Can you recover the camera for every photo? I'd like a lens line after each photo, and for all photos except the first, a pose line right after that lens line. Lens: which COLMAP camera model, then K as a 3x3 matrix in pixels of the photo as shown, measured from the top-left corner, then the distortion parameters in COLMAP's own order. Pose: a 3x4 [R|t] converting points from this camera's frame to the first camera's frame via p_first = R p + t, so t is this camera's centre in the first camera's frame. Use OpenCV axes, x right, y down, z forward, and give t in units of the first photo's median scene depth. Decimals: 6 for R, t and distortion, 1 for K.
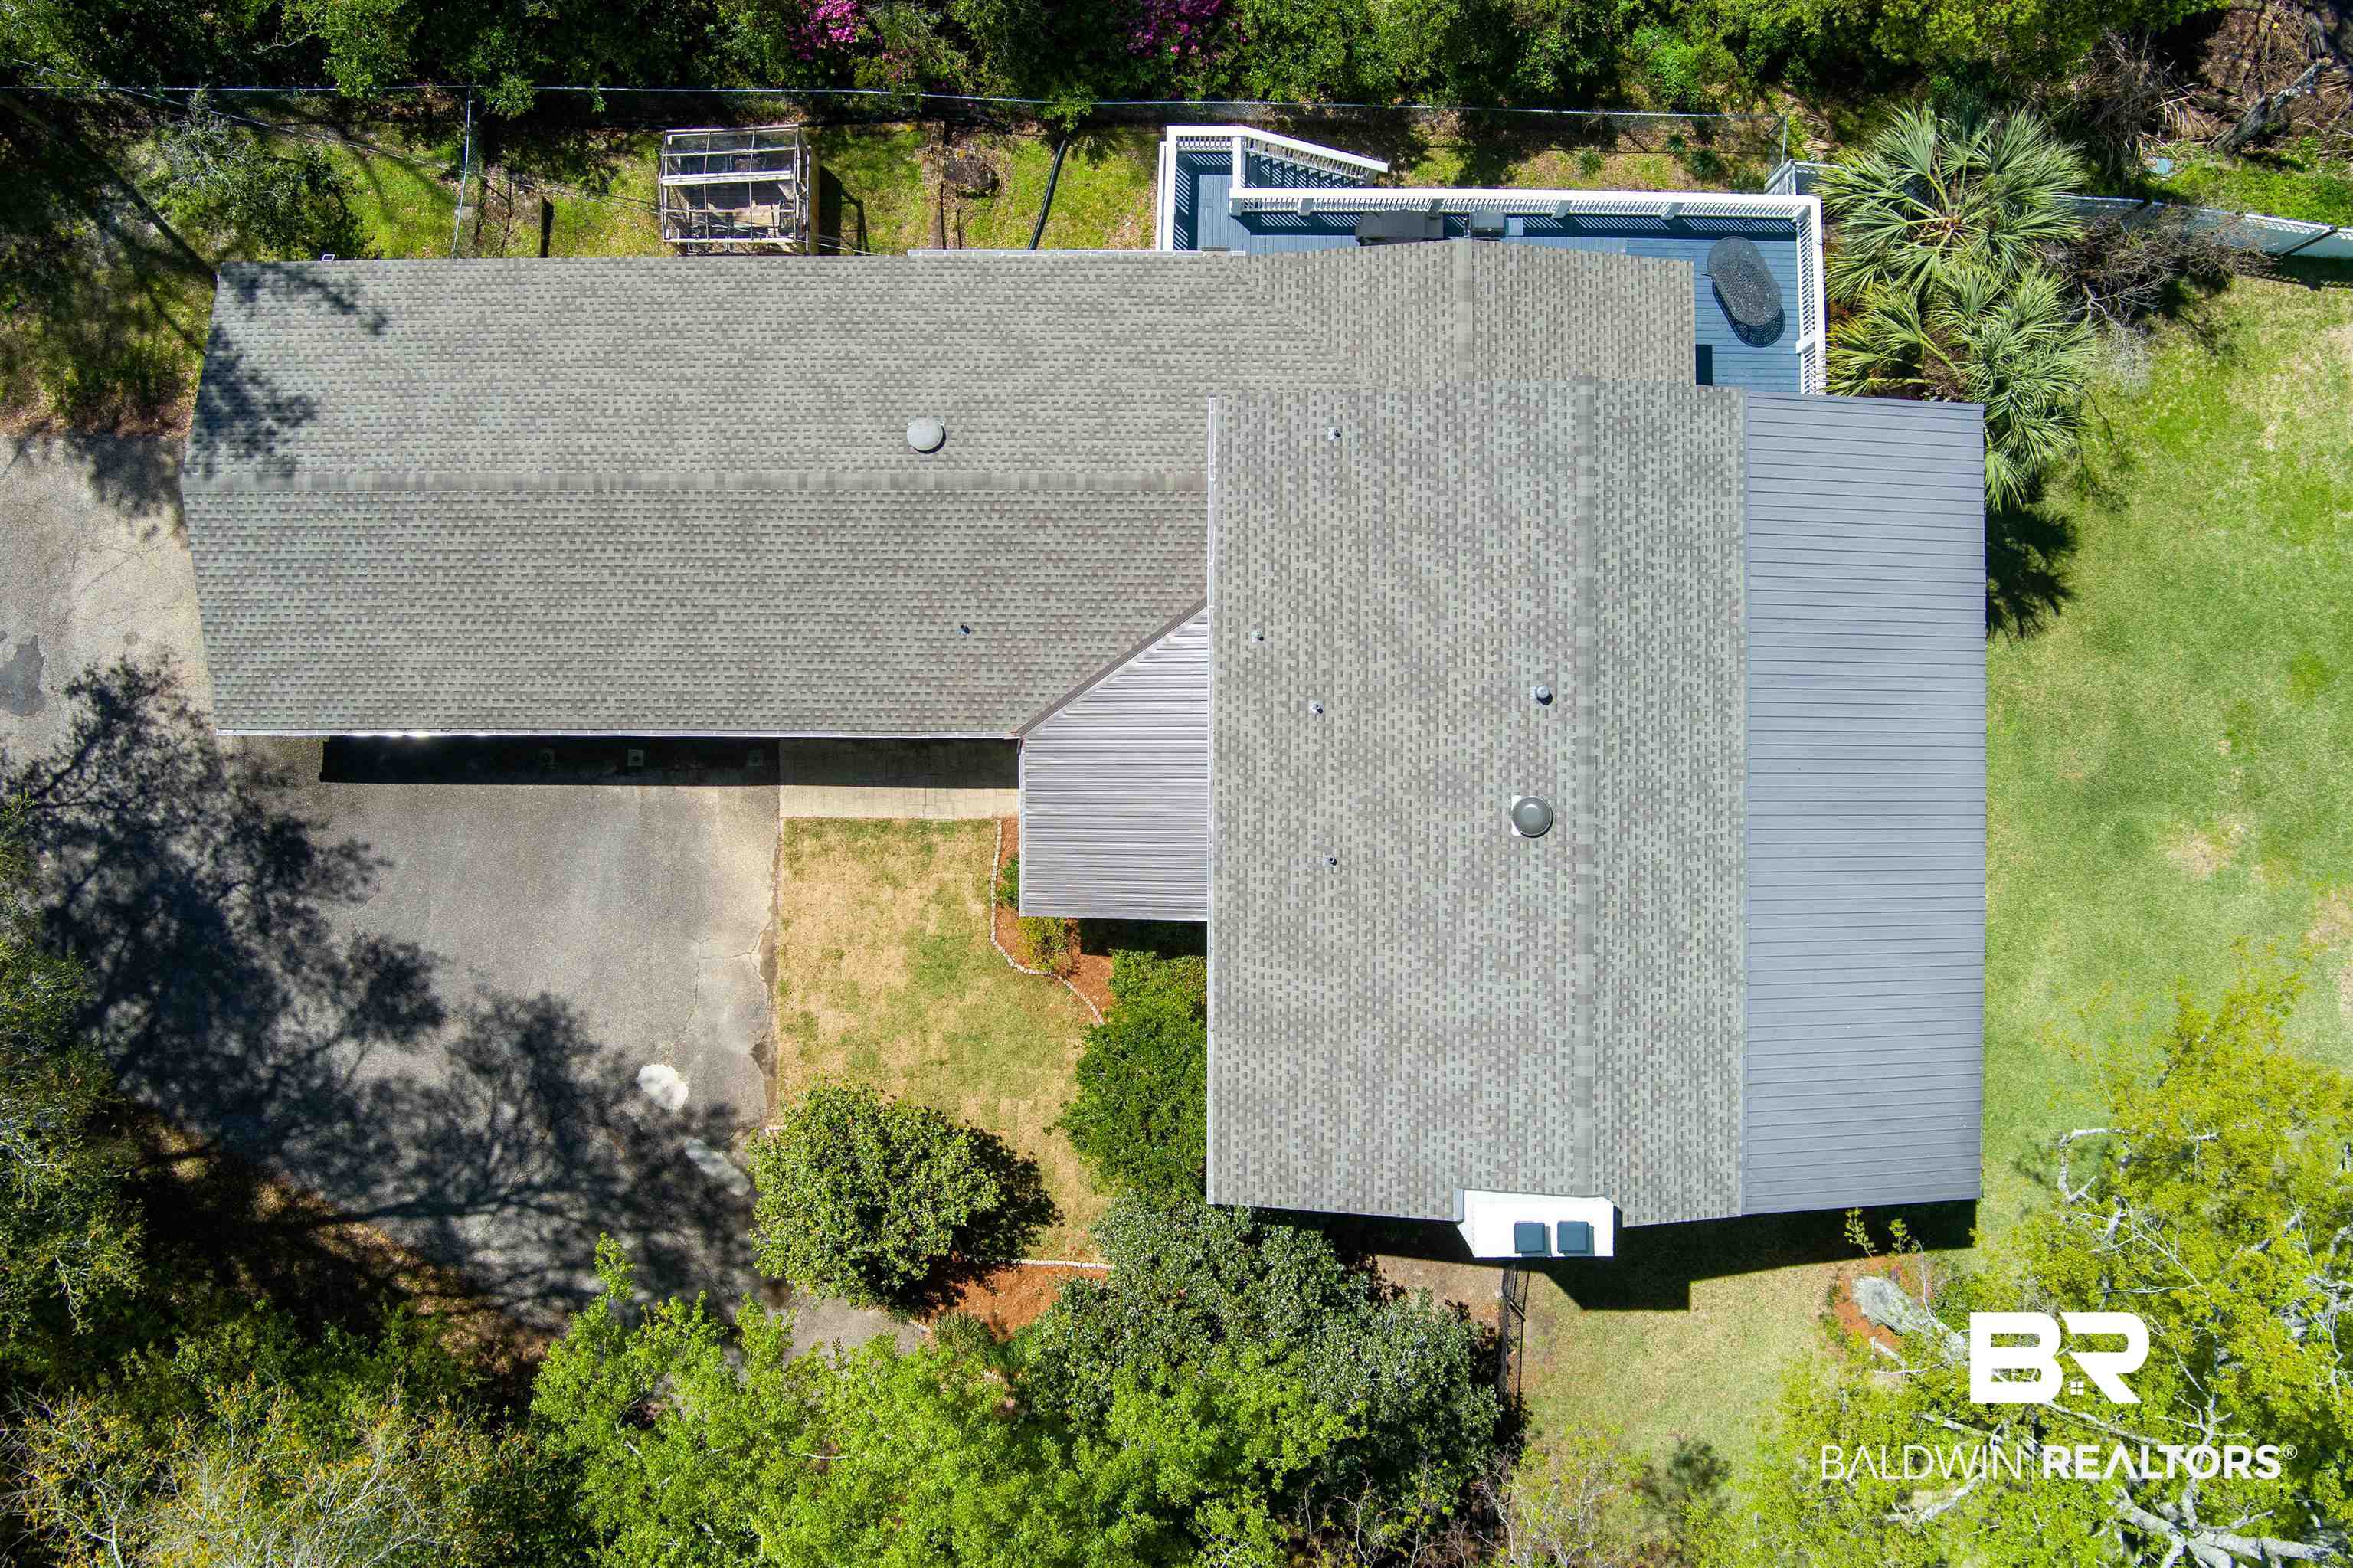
lens RADIAL K [[1882.9, 0, 1155.0], [0, 1882.9, 782.5], [0, 0, 1]] dist [-0.090851, 0.041552]
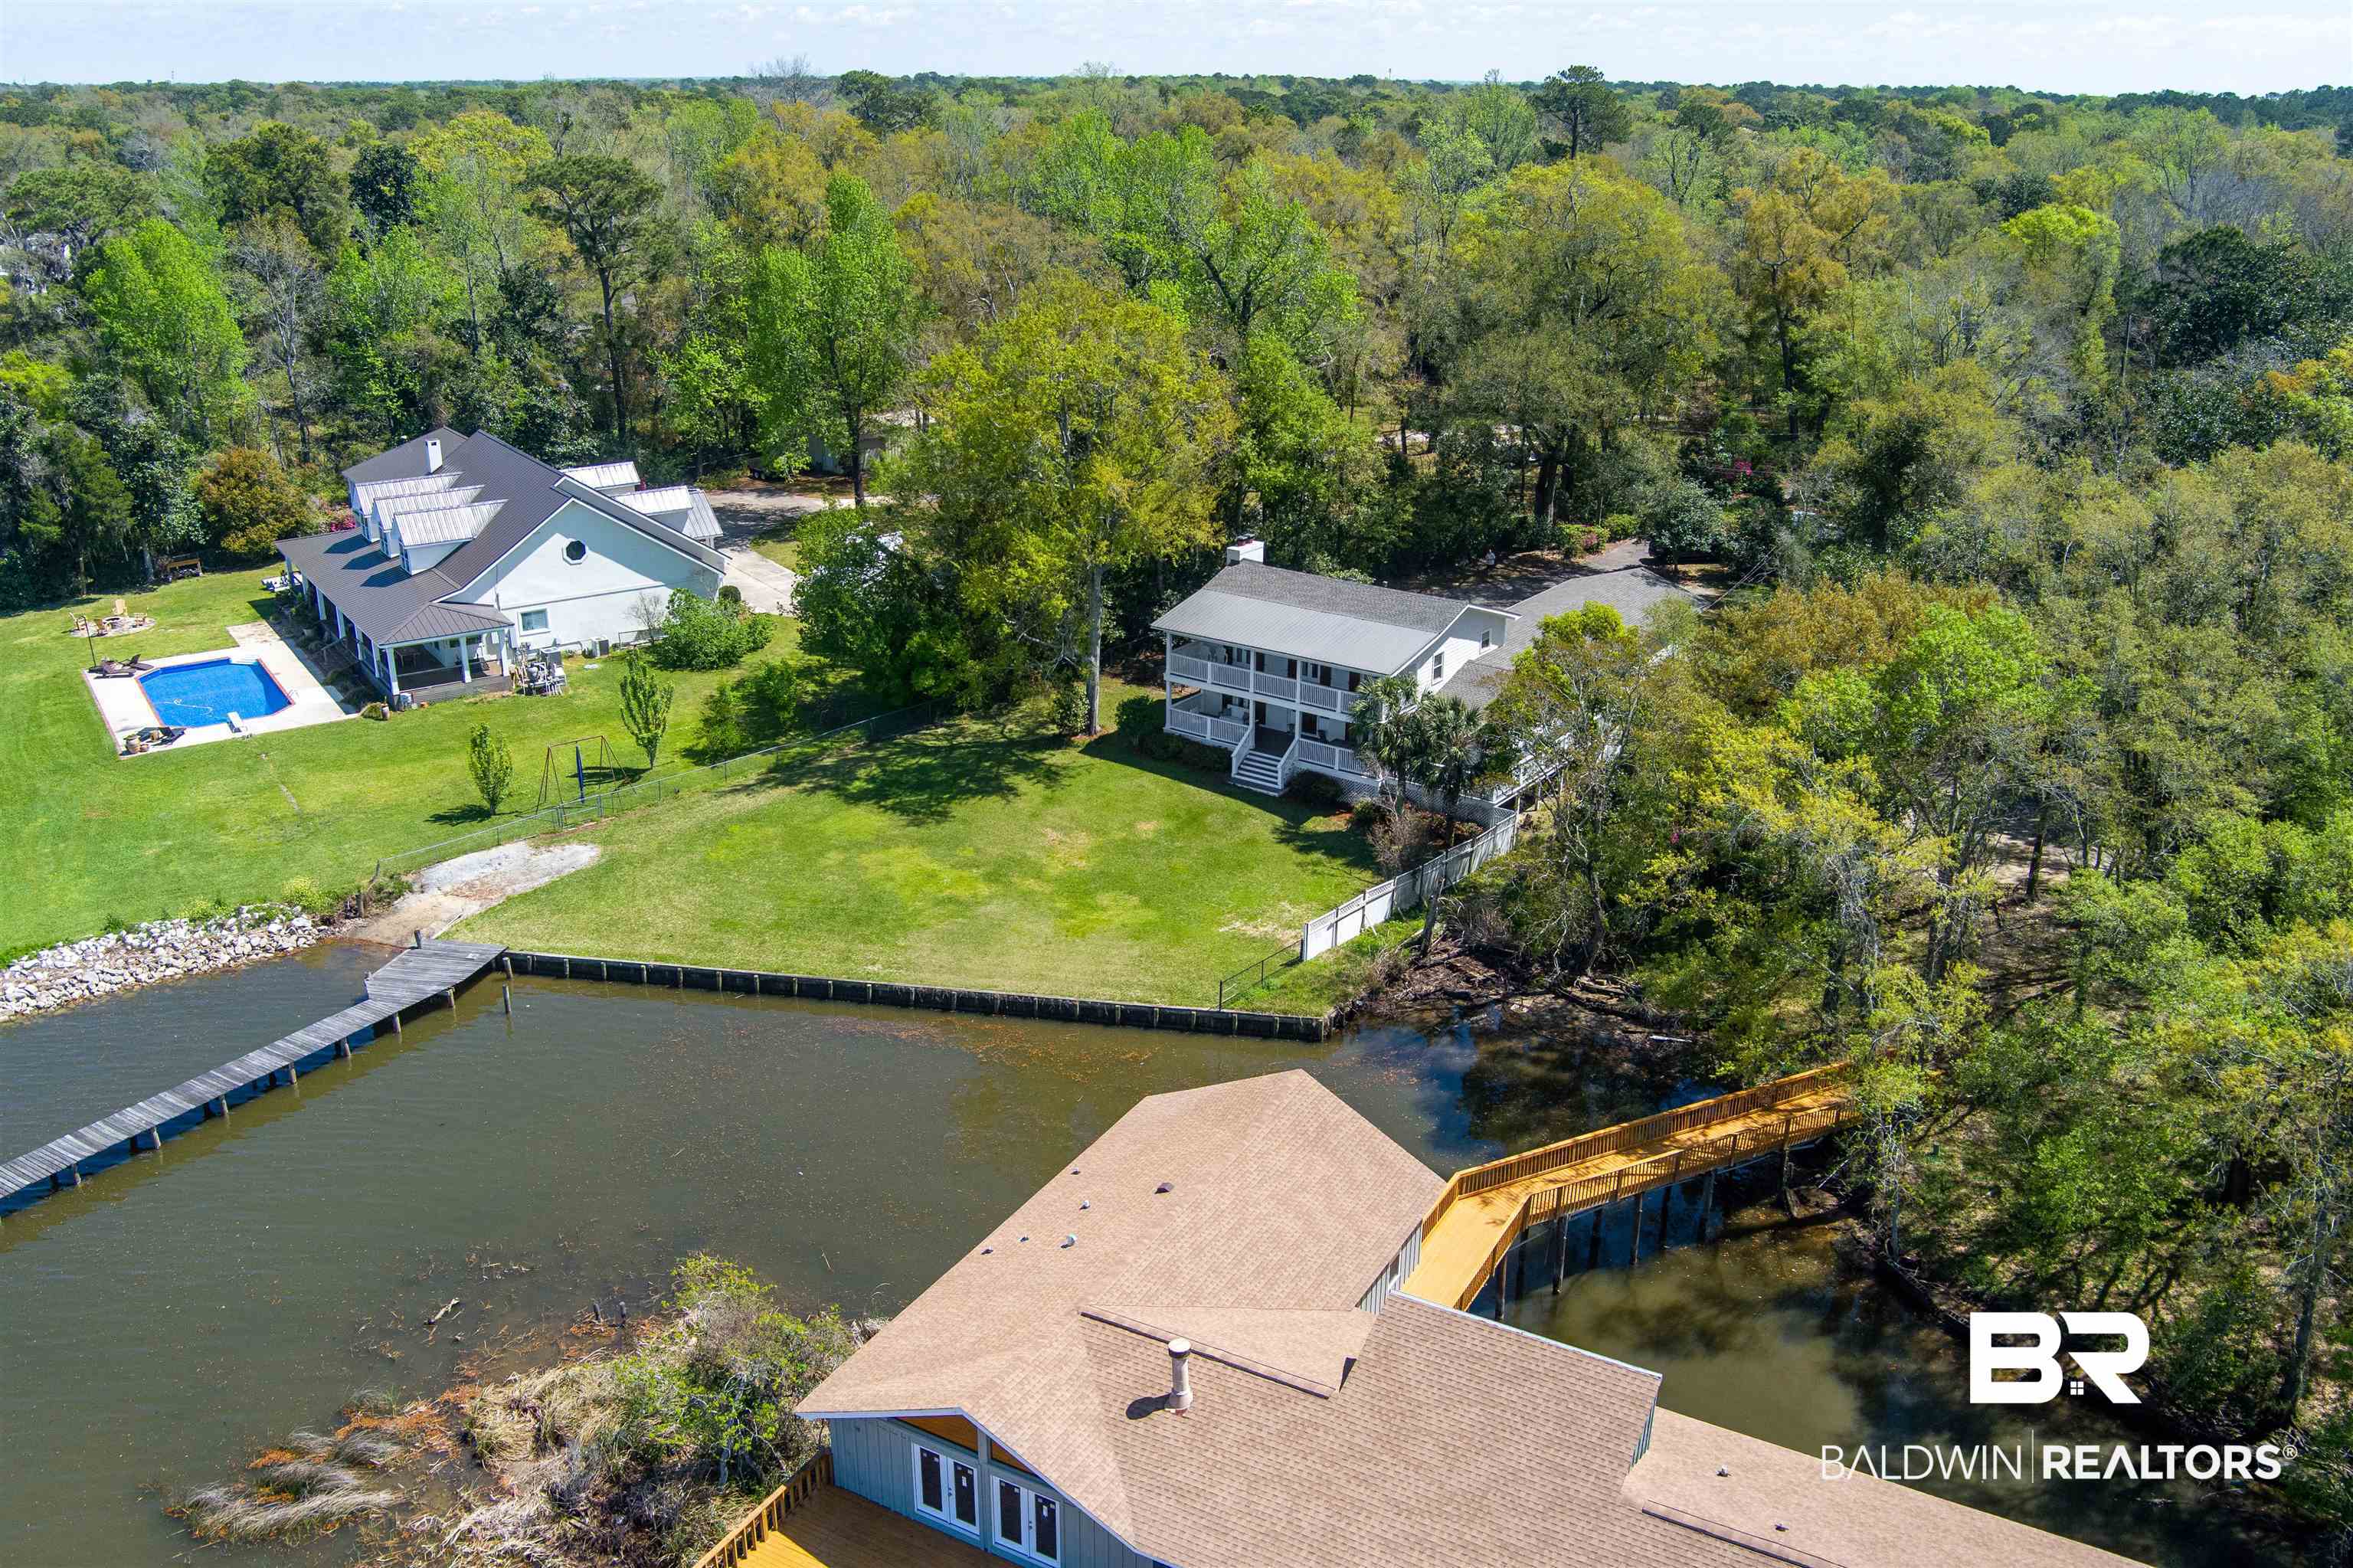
lens RADIAL K [[1882.9, 0, 1155.0], [0, 1882.9, 782.5], [0, 0, 1]] dist [-0.090851, 0.041552]
pose [[-0.597341, 0.277080, -0.752602, 2.357180], [-0.801987, -0.205335, 0.560941, -1.280545], [0.000890, 0.938650, 0.344869, 0.189123]]
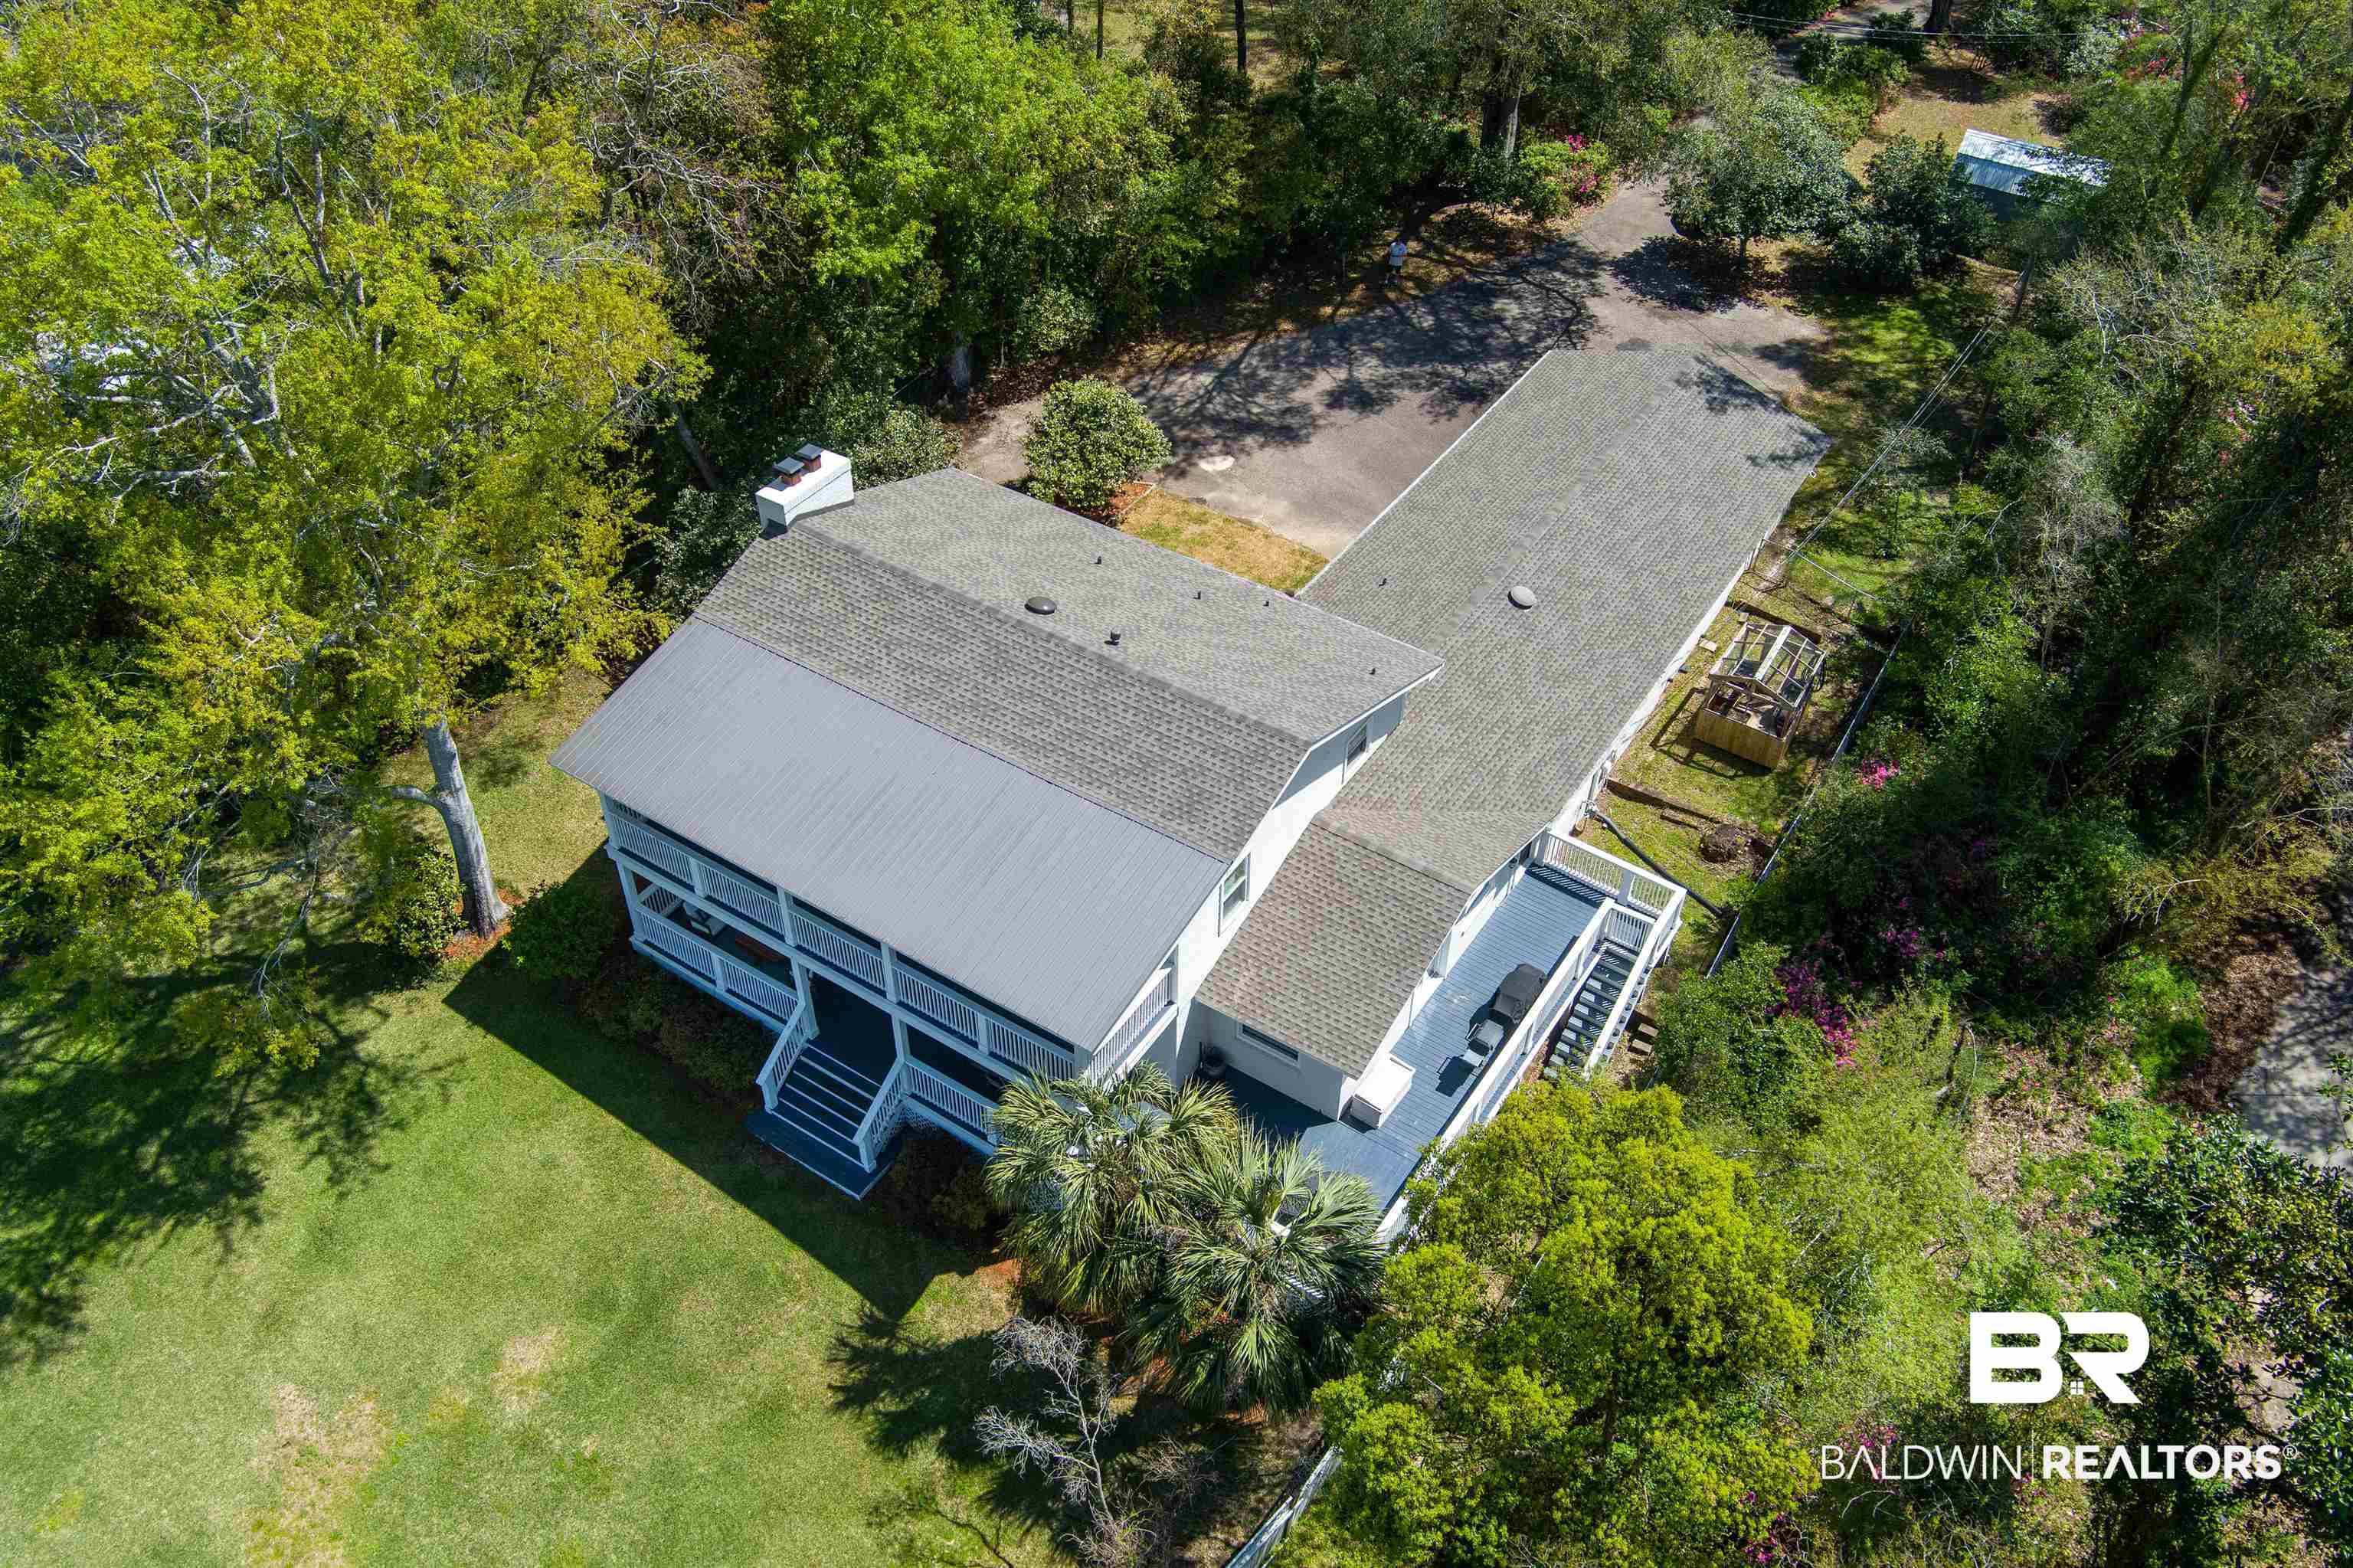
lens RADIAL K [[1882.9, 0, 1155.0], [0, 1882.9, 782.5], [0, 0, 1]] dist [-0.090851, 0.041552]
pose [[-0.556203, 0.553420, -0.619971, 0.852076], [-0.831039, -0.373612, 0.412054, -0.520417], [-0.003589, 0.744406, 0.667718, 0.178502]]
